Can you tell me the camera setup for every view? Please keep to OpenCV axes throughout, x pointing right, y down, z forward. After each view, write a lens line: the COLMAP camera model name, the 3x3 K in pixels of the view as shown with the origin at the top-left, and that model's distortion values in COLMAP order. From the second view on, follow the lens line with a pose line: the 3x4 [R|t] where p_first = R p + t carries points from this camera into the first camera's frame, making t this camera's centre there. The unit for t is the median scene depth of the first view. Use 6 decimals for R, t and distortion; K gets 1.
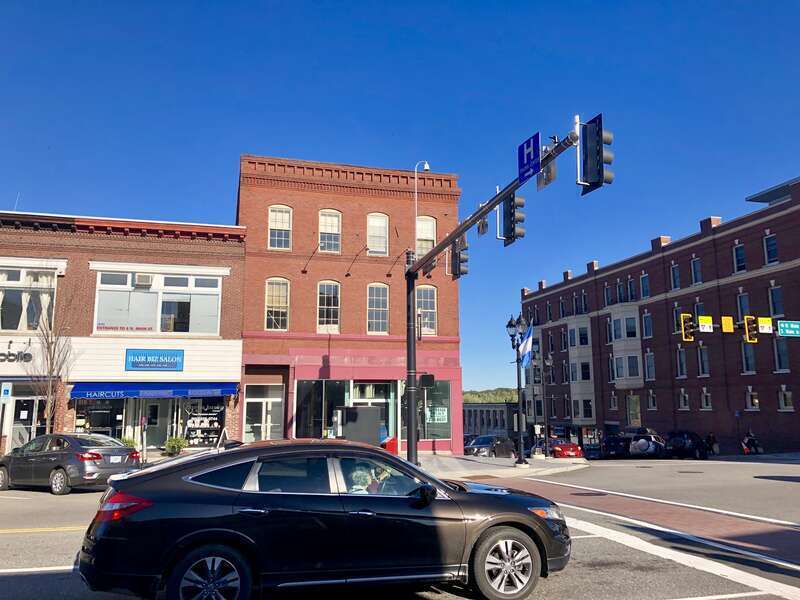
lens RADIAL K [[659.0, 0, 403.3], [0, 659.0, 294.2], [0, 0, 1]] dist [0.045364, -0.048562]
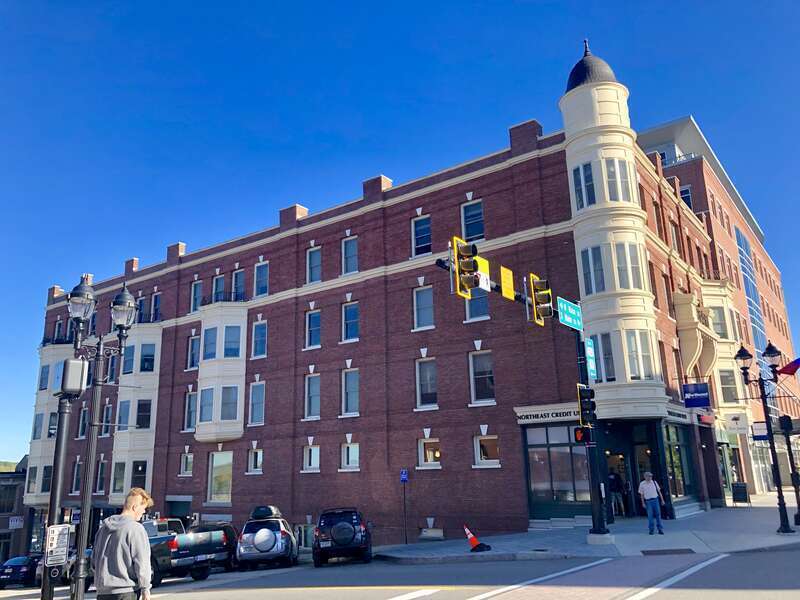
lens RADIAL K [[659.0, 0, 409.4], [0, 659.0, 295.0], [0, 0, 1]] dist [0.045364, -0.048562]
pose [[0.775790, 0.145020, 0.614100, 0.081787], [-0.082958, 0.988225, -0.128568, 0.074961], [-0.625514, 0.048797, 0.778686, 0.407793]]
